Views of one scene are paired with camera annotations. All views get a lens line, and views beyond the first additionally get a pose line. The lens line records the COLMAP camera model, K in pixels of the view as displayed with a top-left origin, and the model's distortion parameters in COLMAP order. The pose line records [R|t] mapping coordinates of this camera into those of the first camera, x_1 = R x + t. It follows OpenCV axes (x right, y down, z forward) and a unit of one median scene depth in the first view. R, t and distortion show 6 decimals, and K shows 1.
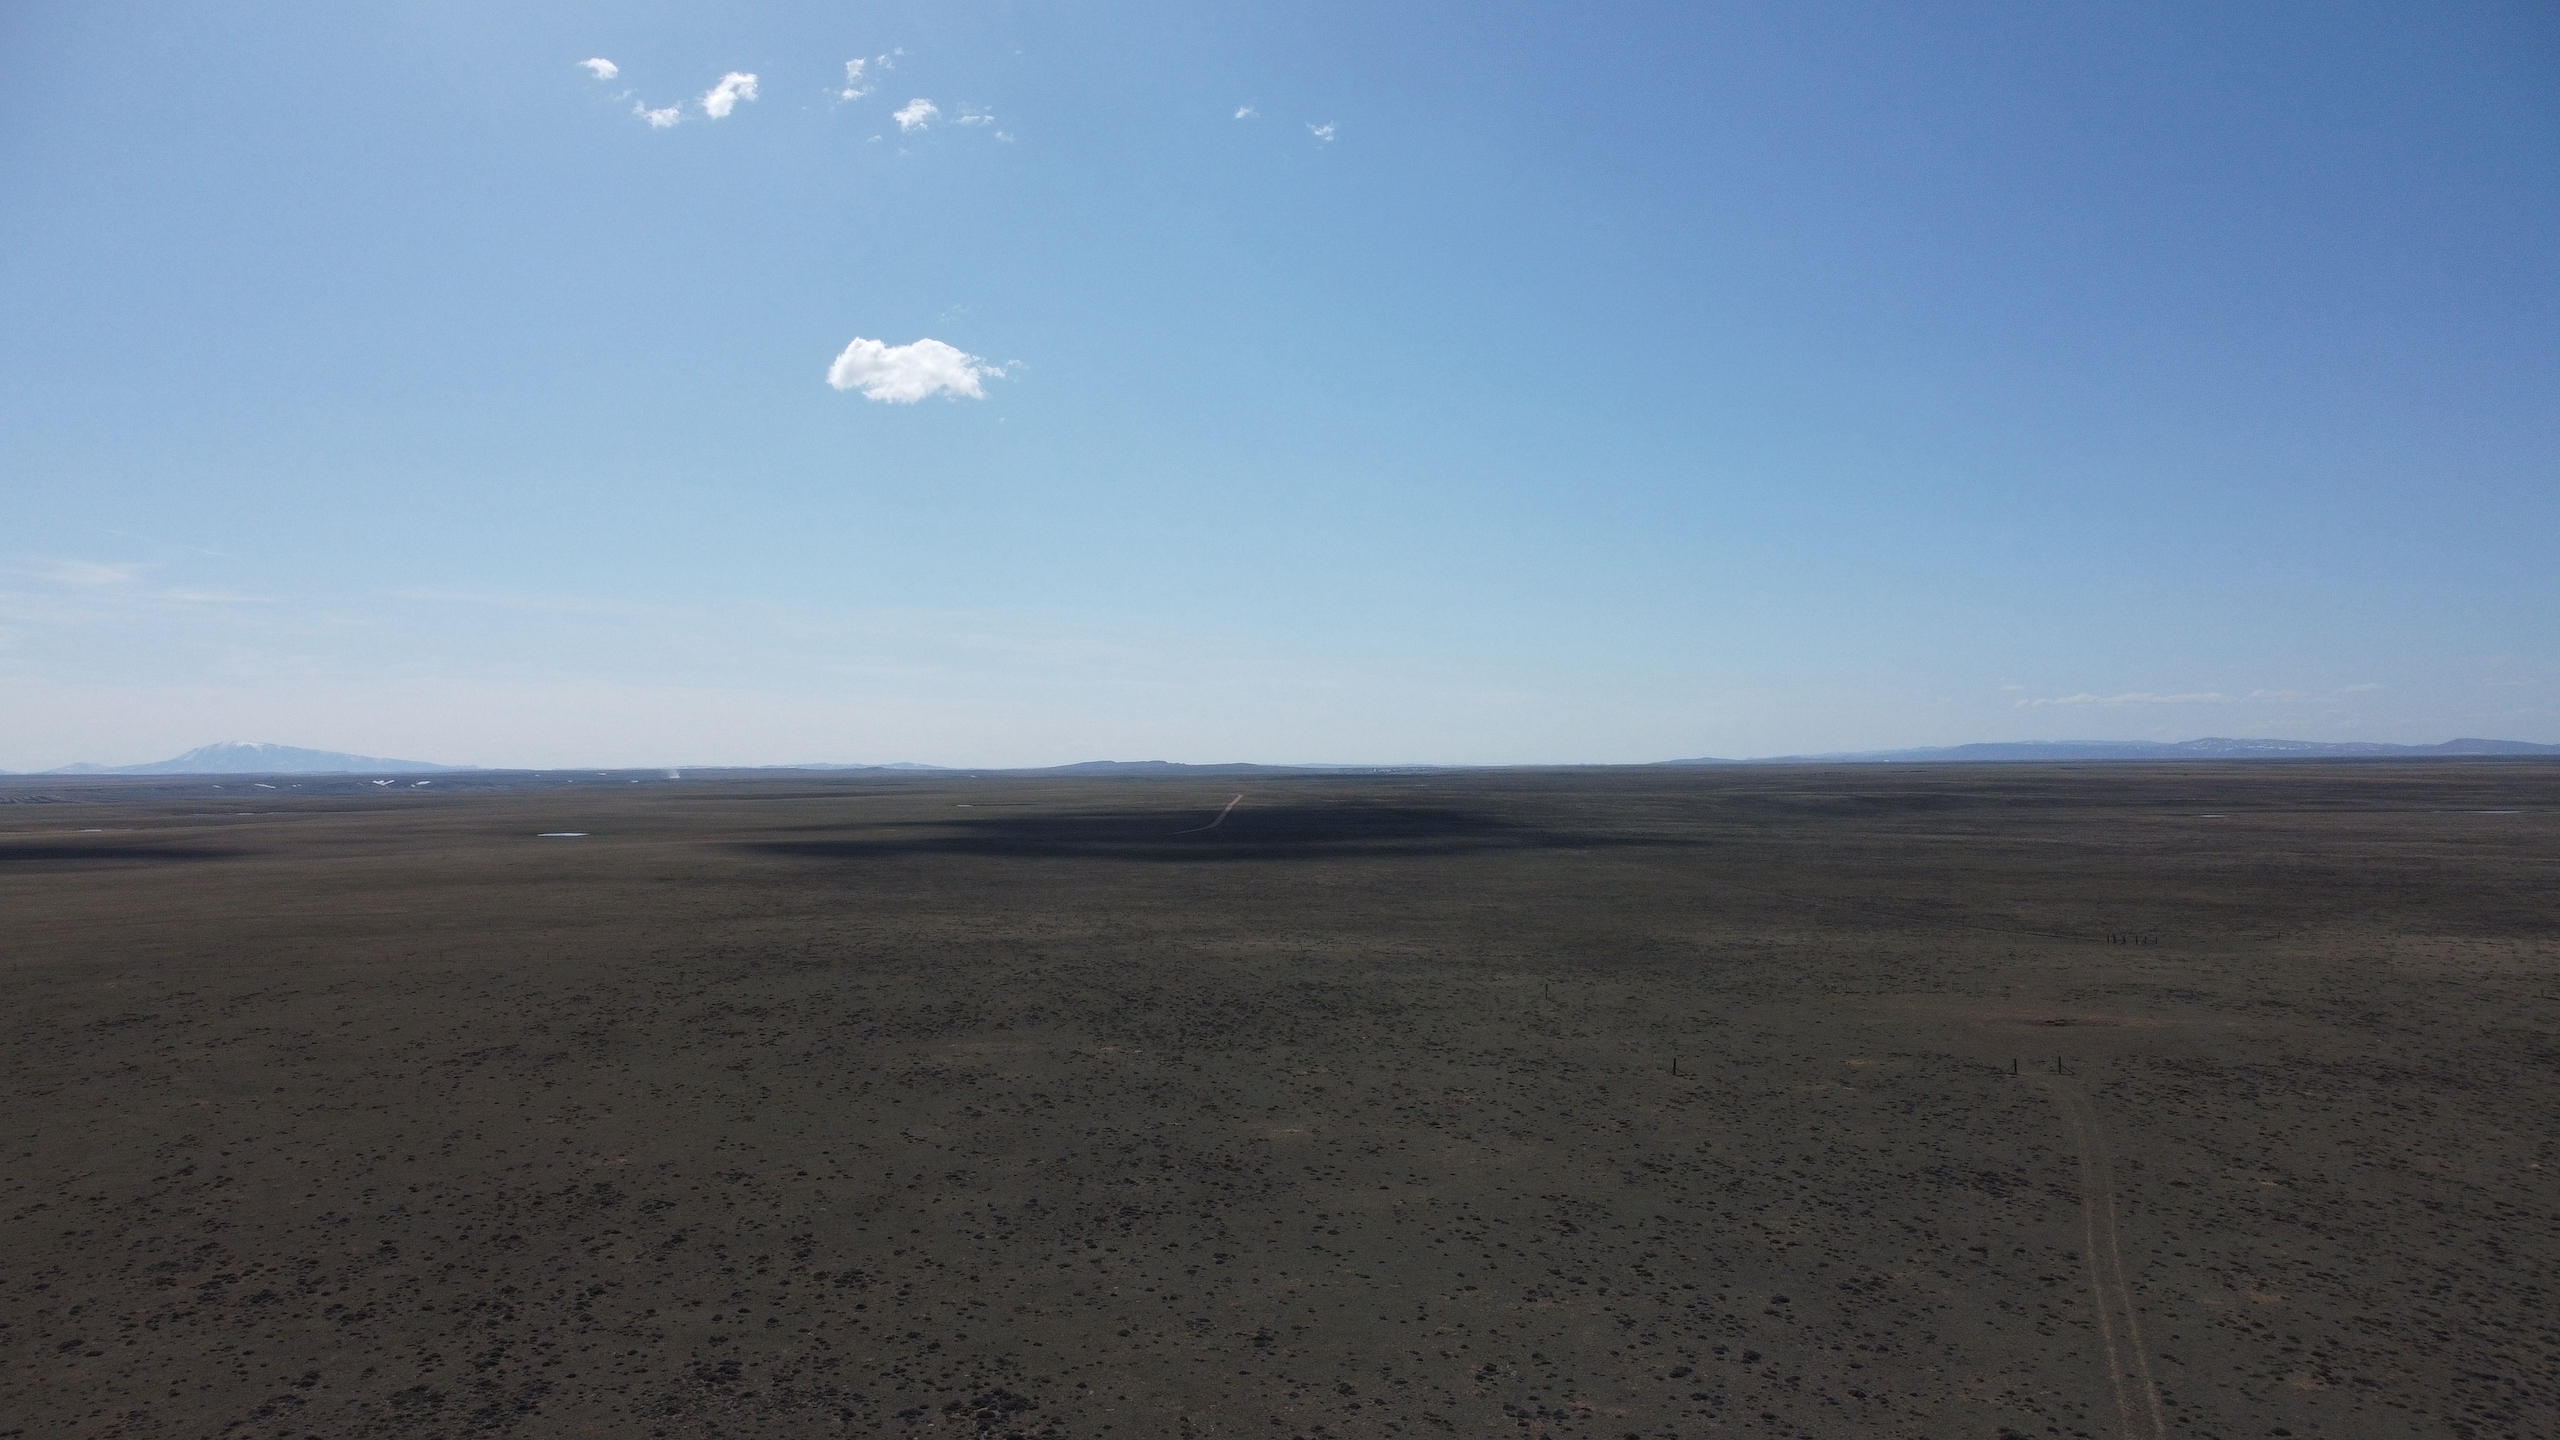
lens RADIAL K [[1773.9, 0, 1280.0], [0, 1773.9, 720.0], [0, 0, 1]] dist [0.006079, -0.008564]
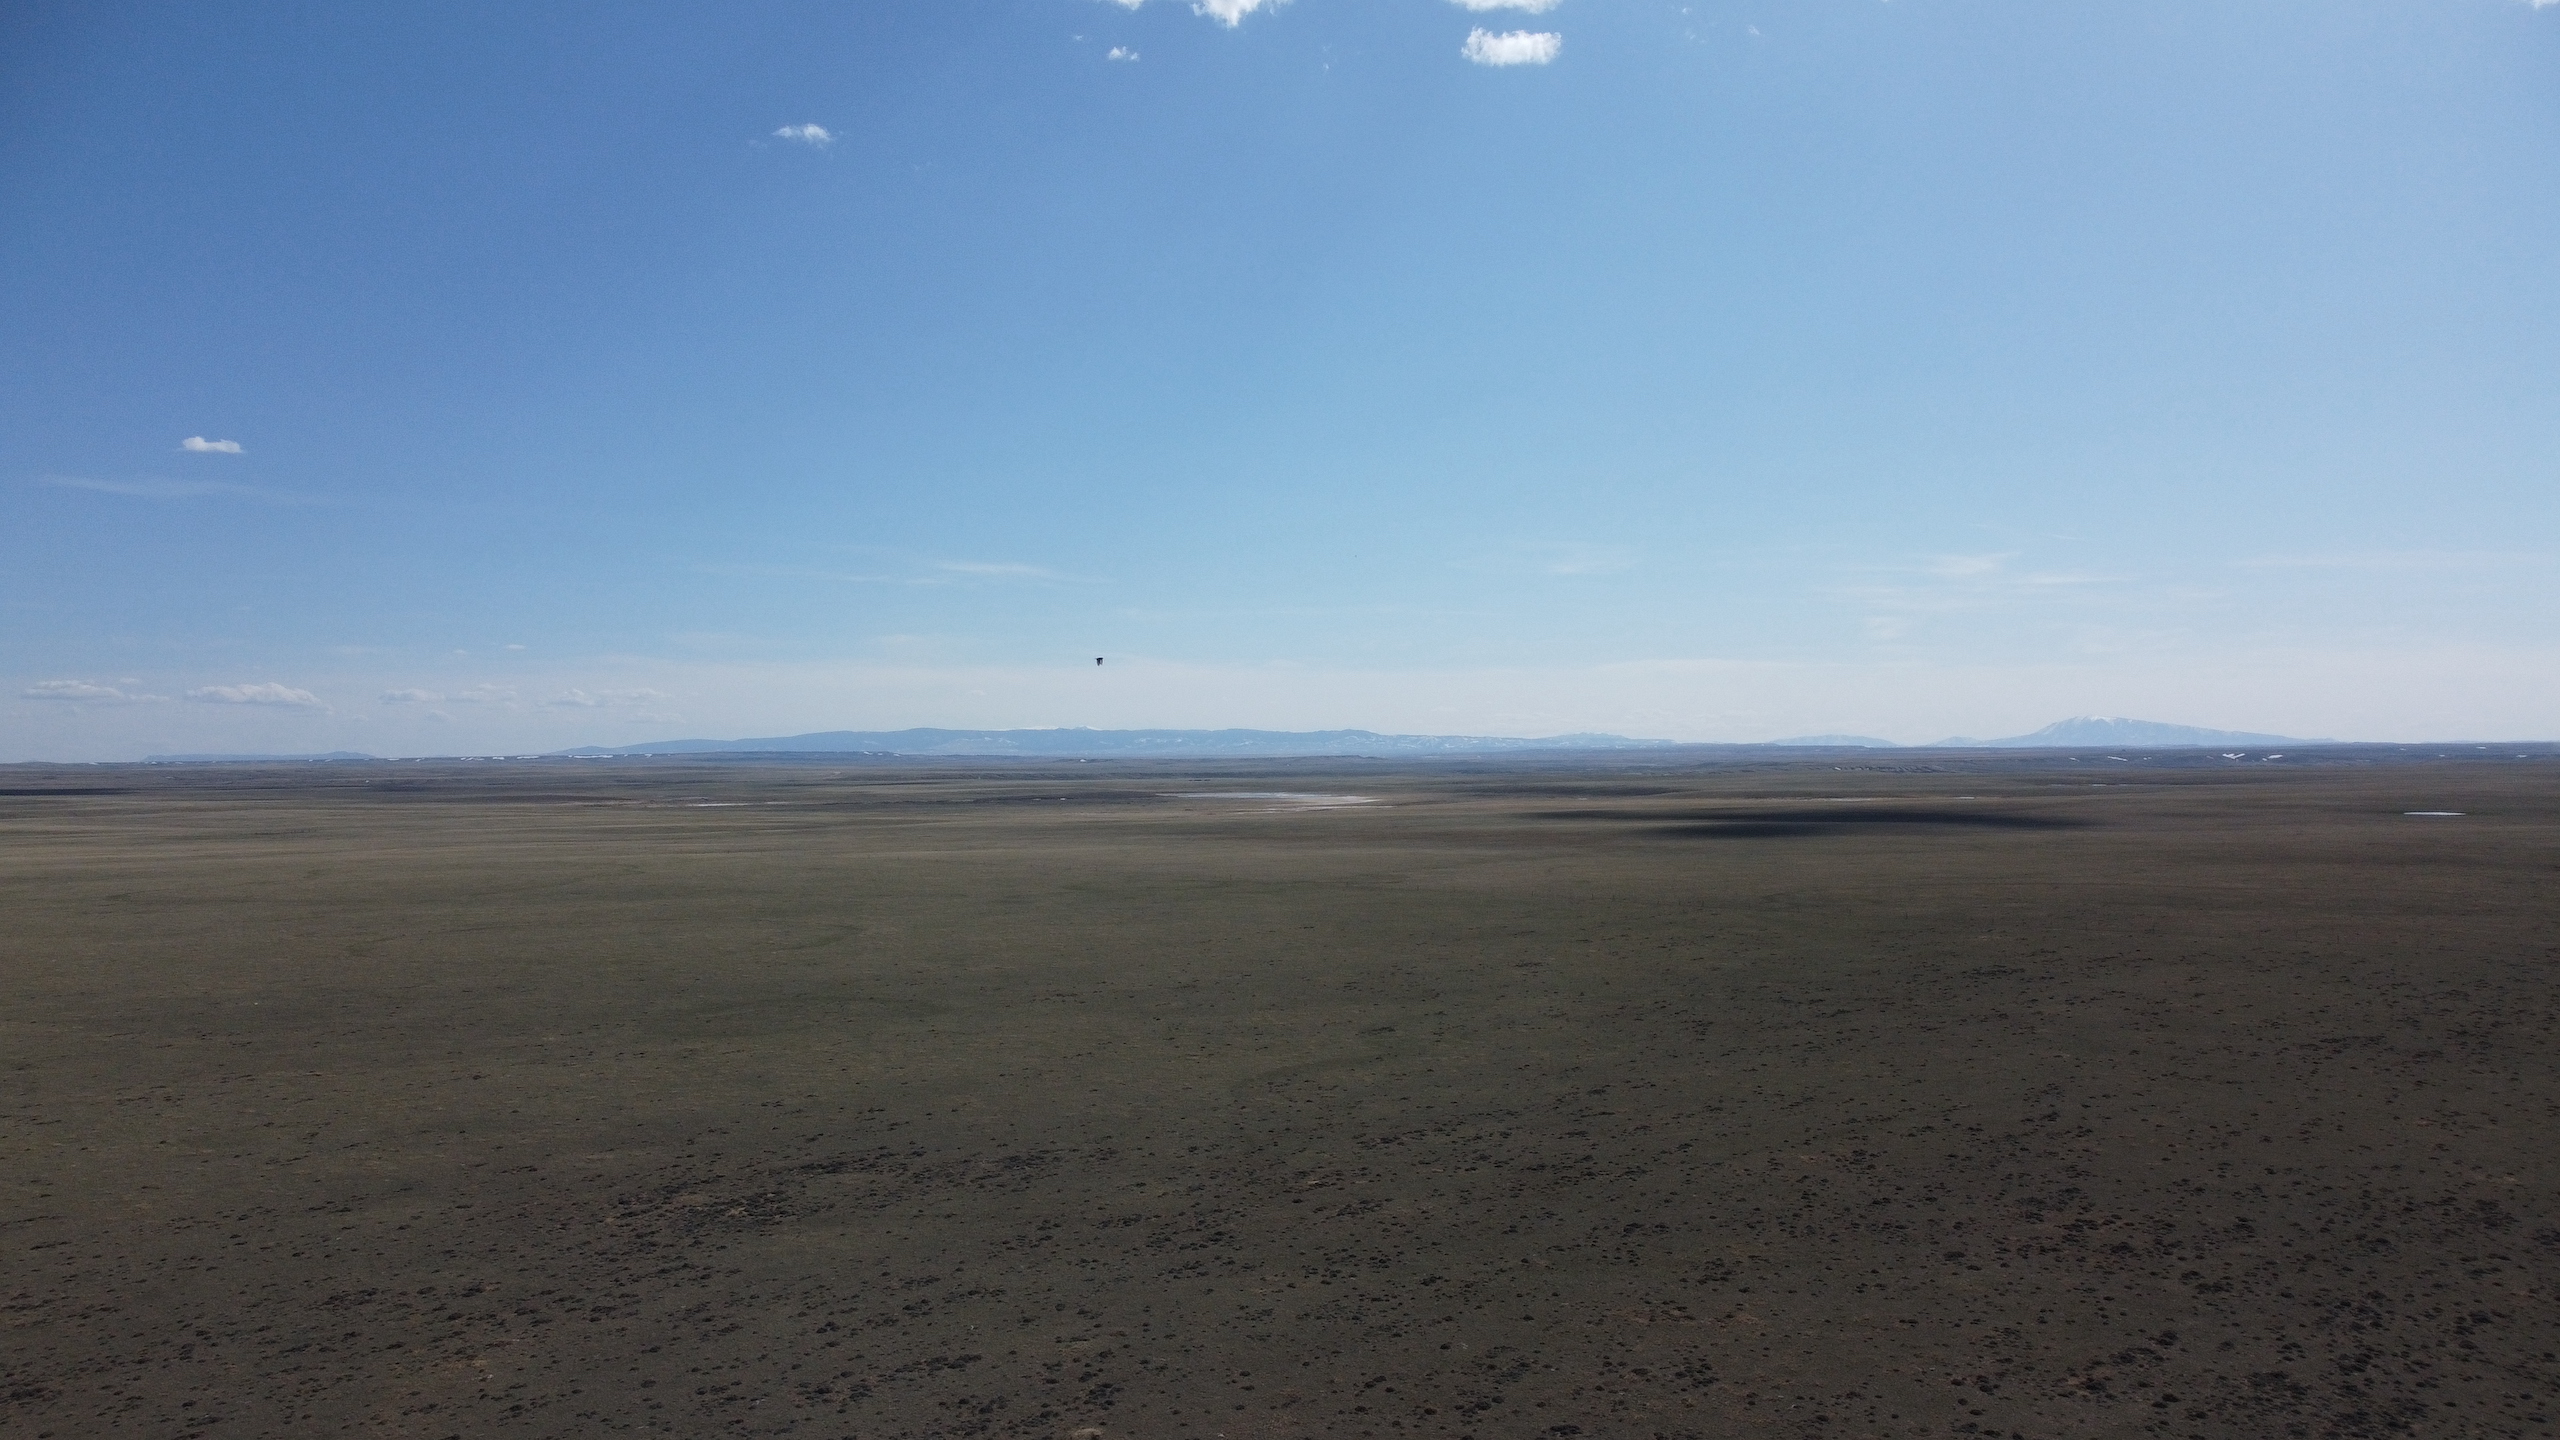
lens RADIAL K [[1773.9, 0, 1280.0], [0, 1773.9, 720.0], [0, 0, 1]] dist [0.006079, -0.008564]
pose [[0.662359, -0.010284, -0.749116, -0.117103], [0.022495, 0.999728, 0.006166, -0.002884], [0.748849, -0.020936, 0.662410, -0.054549]]
